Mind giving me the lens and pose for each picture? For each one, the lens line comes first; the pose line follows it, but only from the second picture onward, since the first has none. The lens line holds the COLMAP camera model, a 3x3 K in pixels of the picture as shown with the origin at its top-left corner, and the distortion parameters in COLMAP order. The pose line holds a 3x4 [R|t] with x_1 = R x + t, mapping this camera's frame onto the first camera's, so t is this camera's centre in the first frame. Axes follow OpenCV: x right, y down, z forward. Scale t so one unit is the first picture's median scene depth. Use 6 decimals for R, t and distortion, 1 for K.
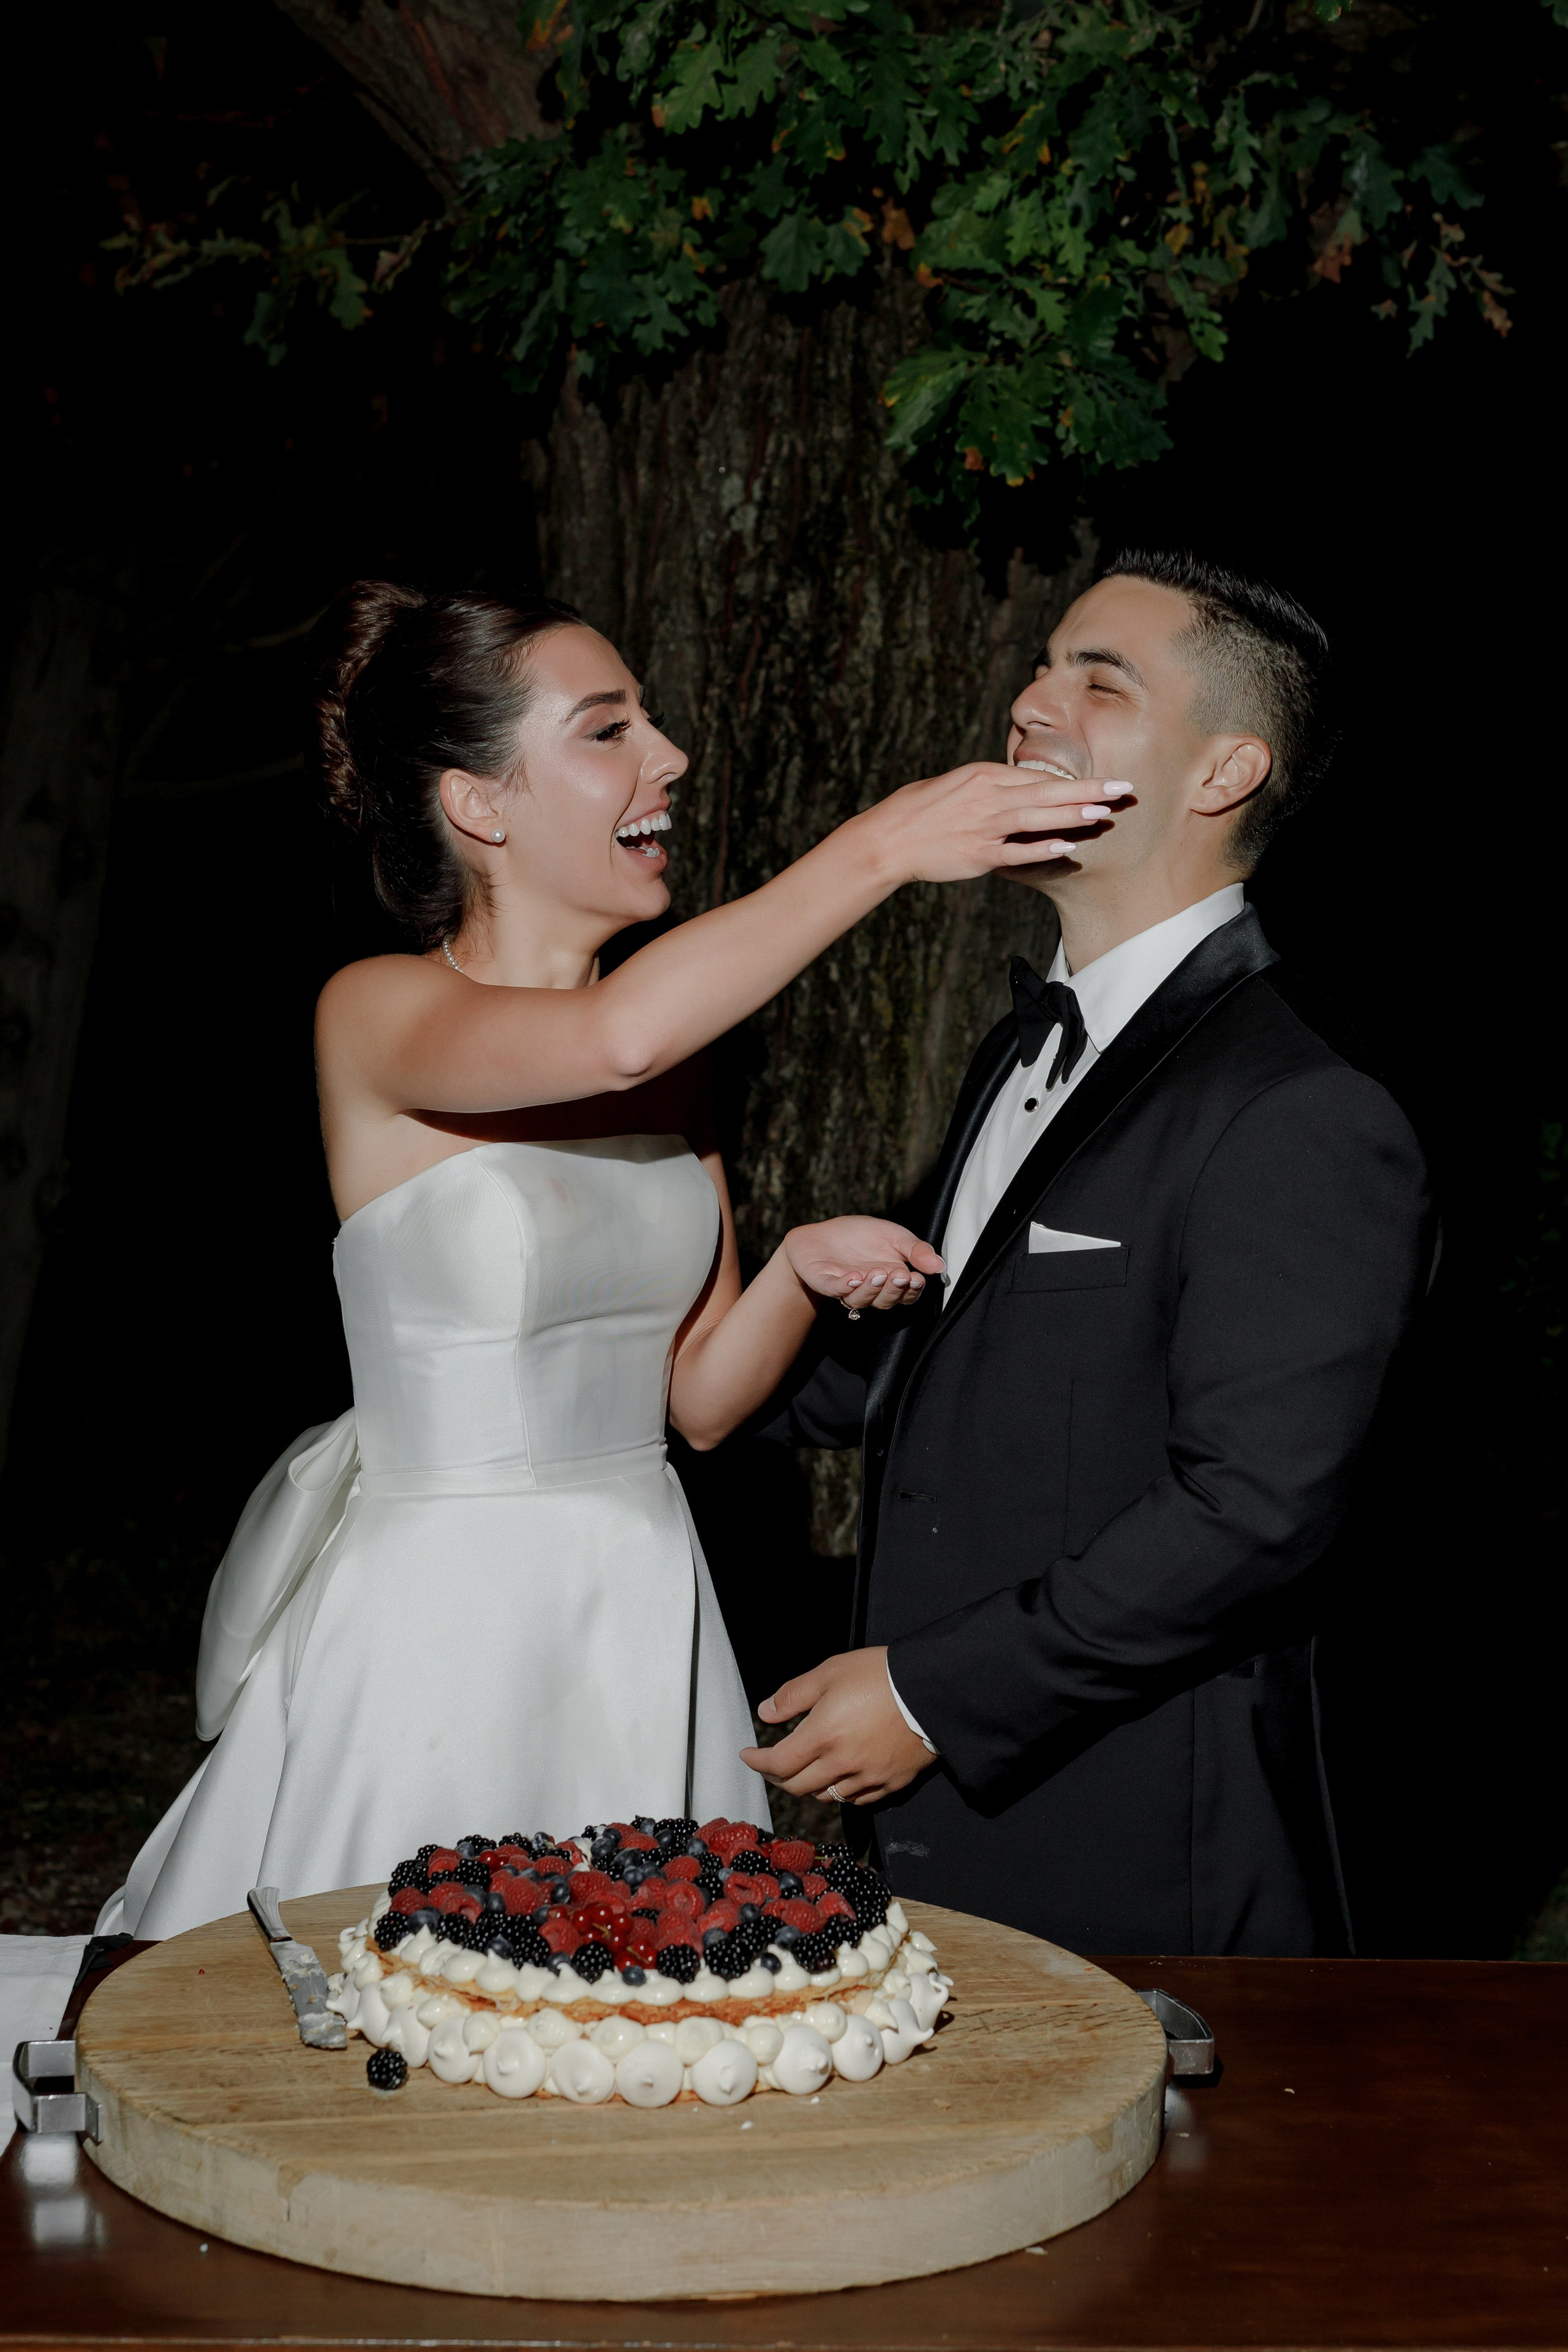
lens RADIAL K [[4063.6, 0, 787.8], [0, 4063.6, 1324.6], [0, 0, 1]] dist [-0.005162, 0.036064]
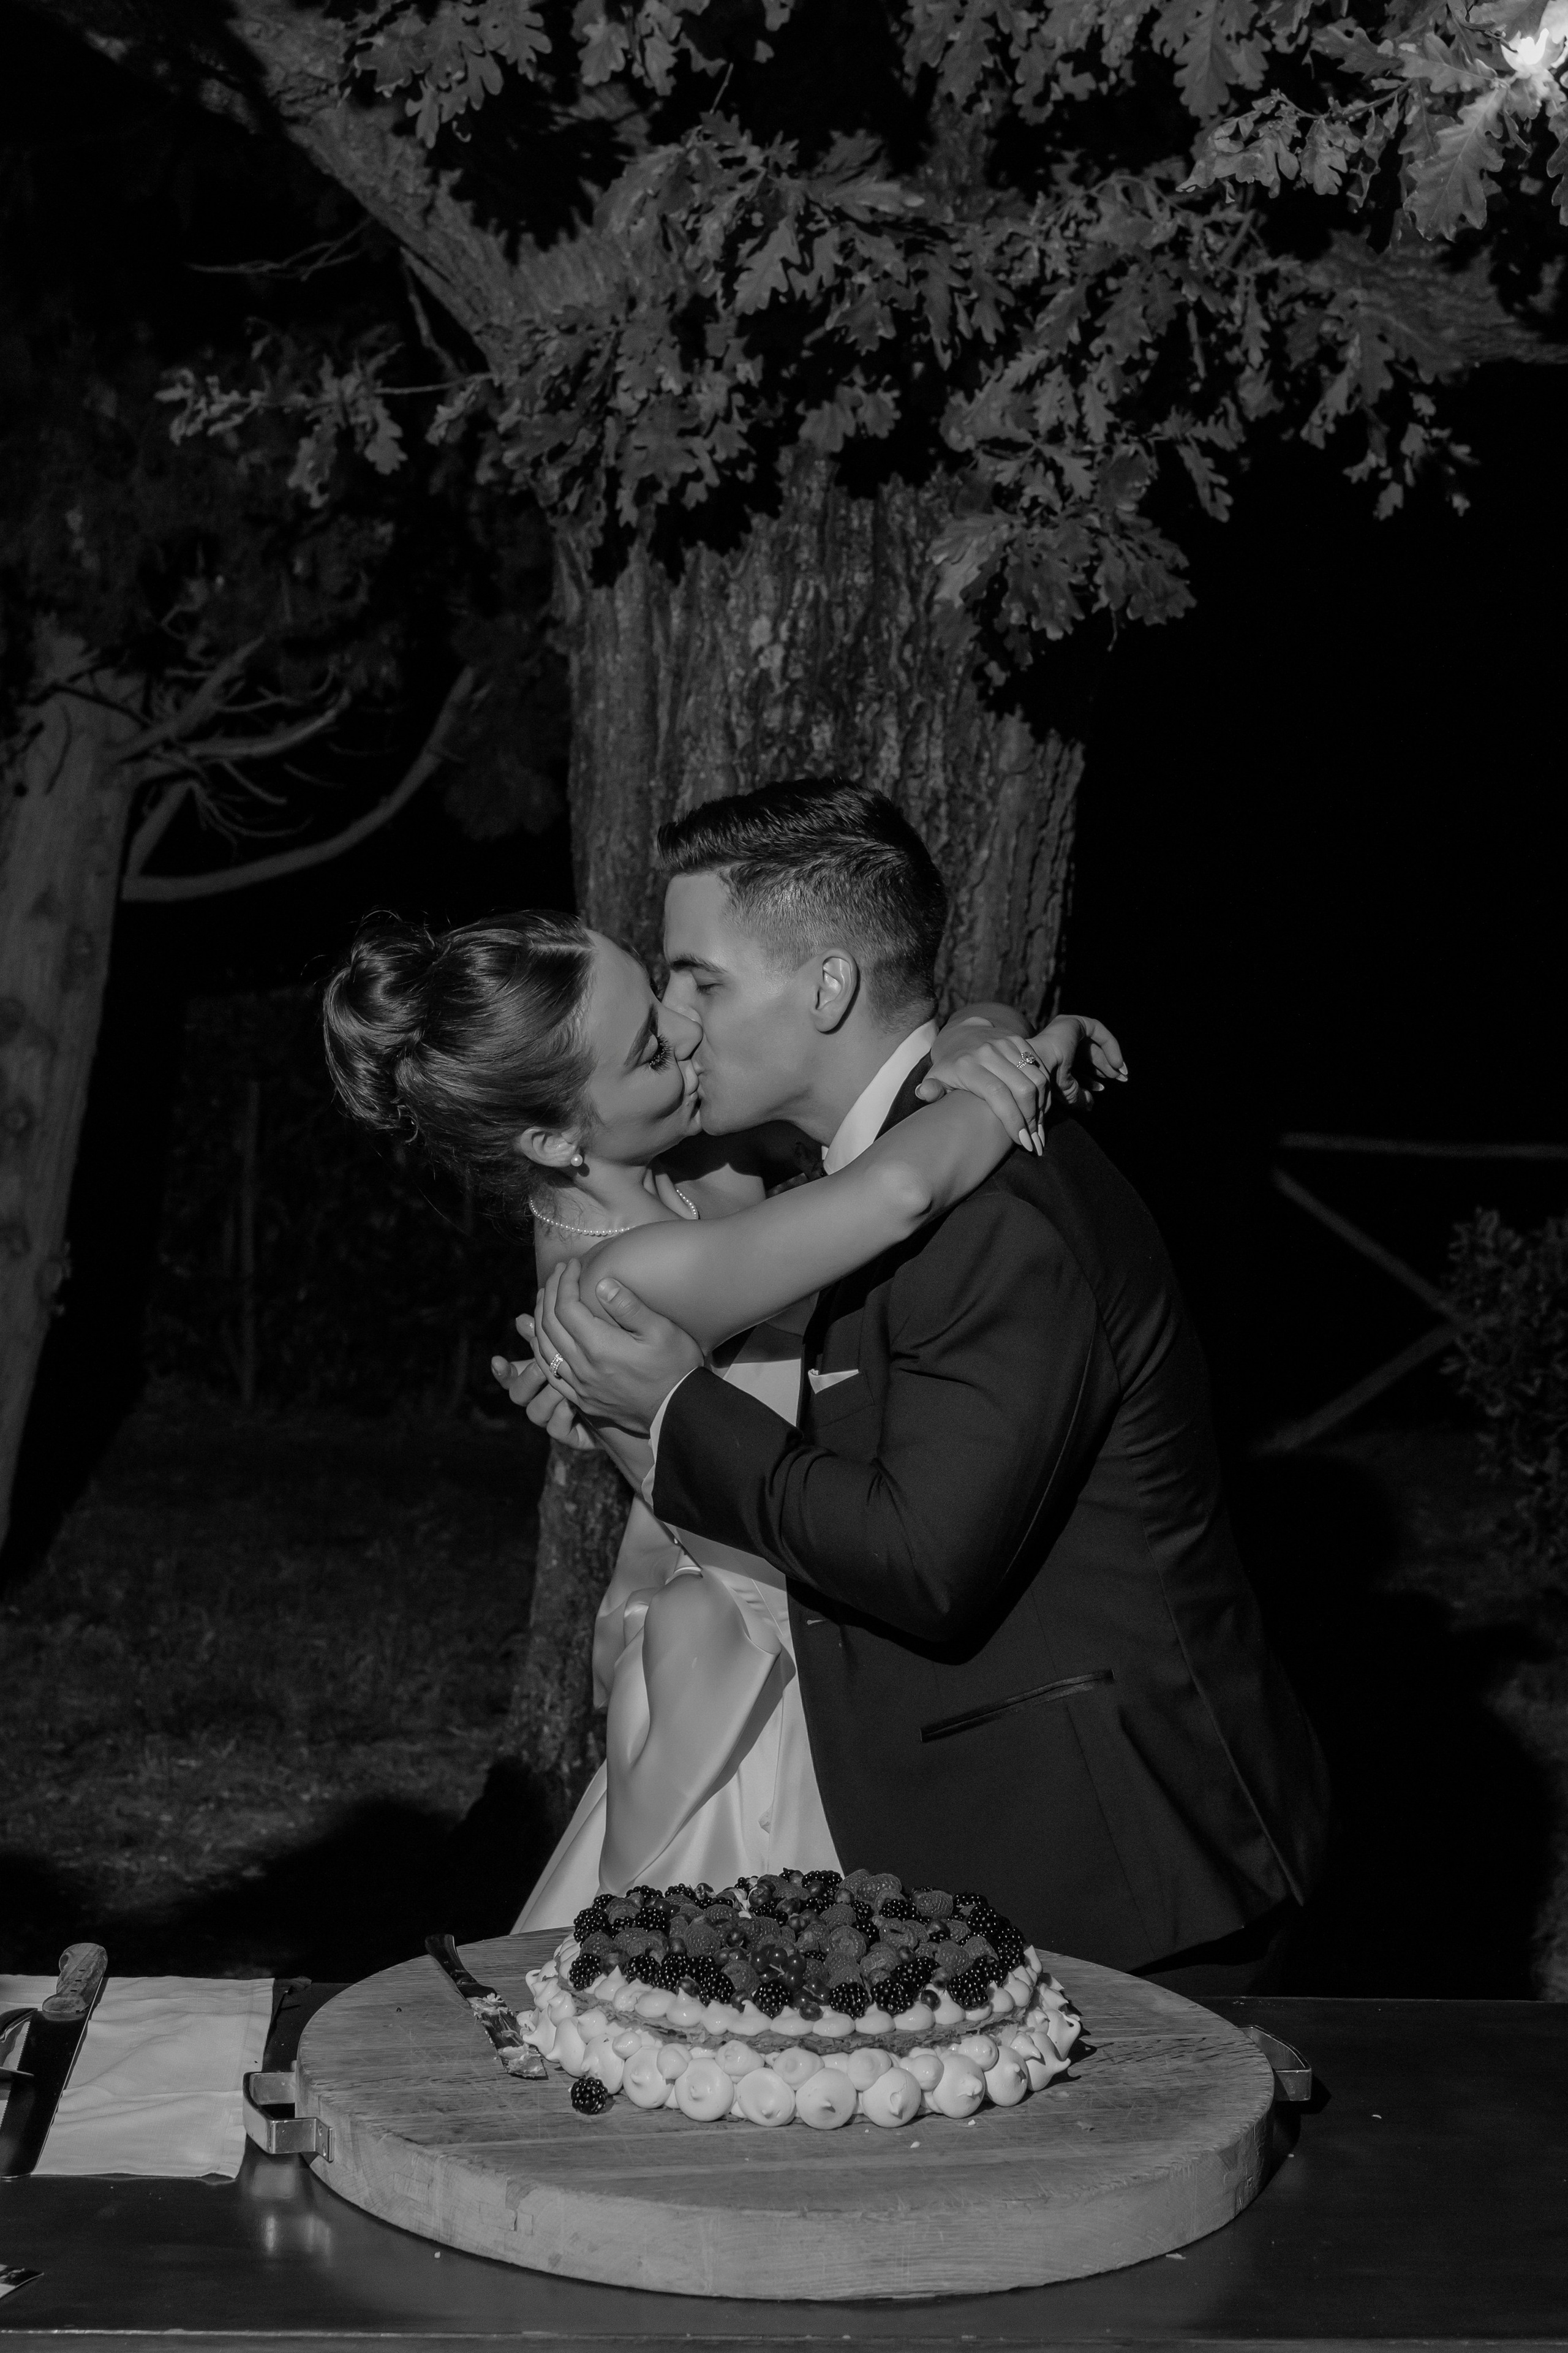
lens RADIAL K [[3980.8, 0, 776.7], [0, 3980.8, 1263.8], [0, 0, 1]] dist [-0.004750, -0.038562]
pose [[0.999777, 0.002675, 0.020950, -0.063976], [-0.001991, 0.999467, -0.032575, -0.008678], [-0.021026, 0.032526, 0.999250, -0.091675]]
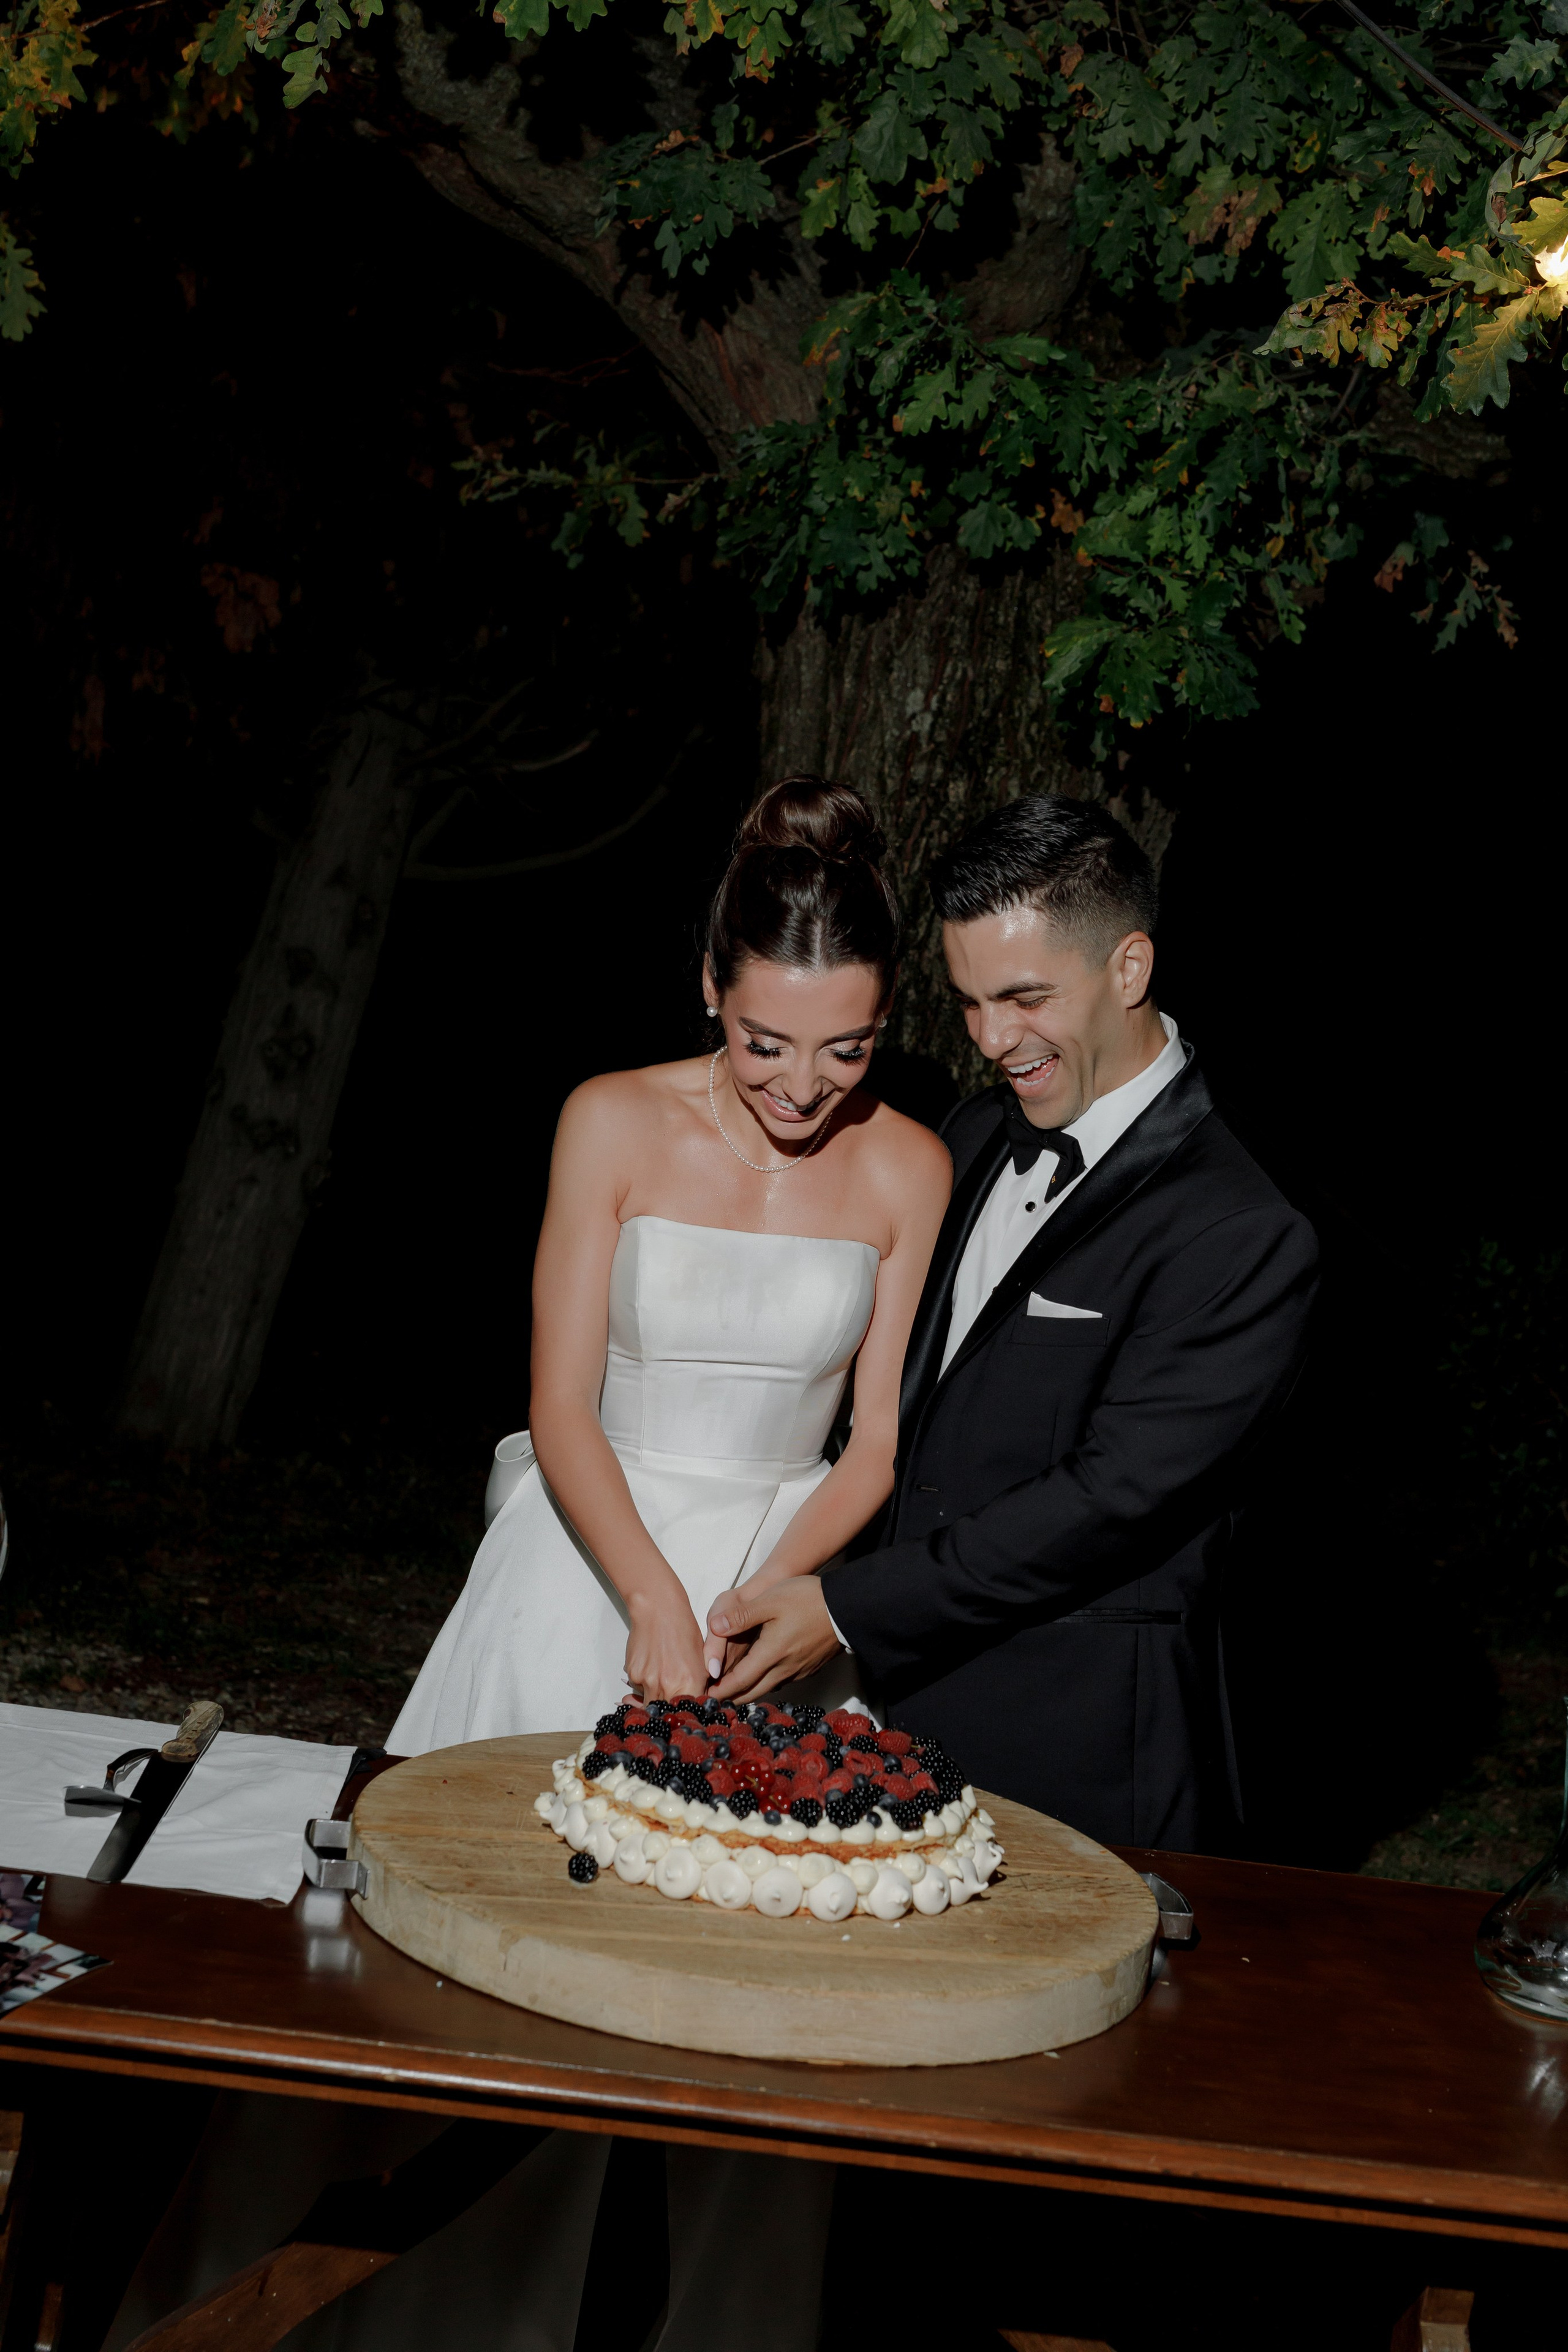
lens RADIAL K [[3239.6, 0, 780.4], [0, 3239.6, 1180.9], [0, 0, 1]] dist [-0.005569, 0.067380]
pose [[0.994321, 0.102699, -0.027904, -0.024468], [-0.103864, 0.993614, -0.044093, -0.002126], [0.023198, 0.046740, 0.998638, -0.074210]]
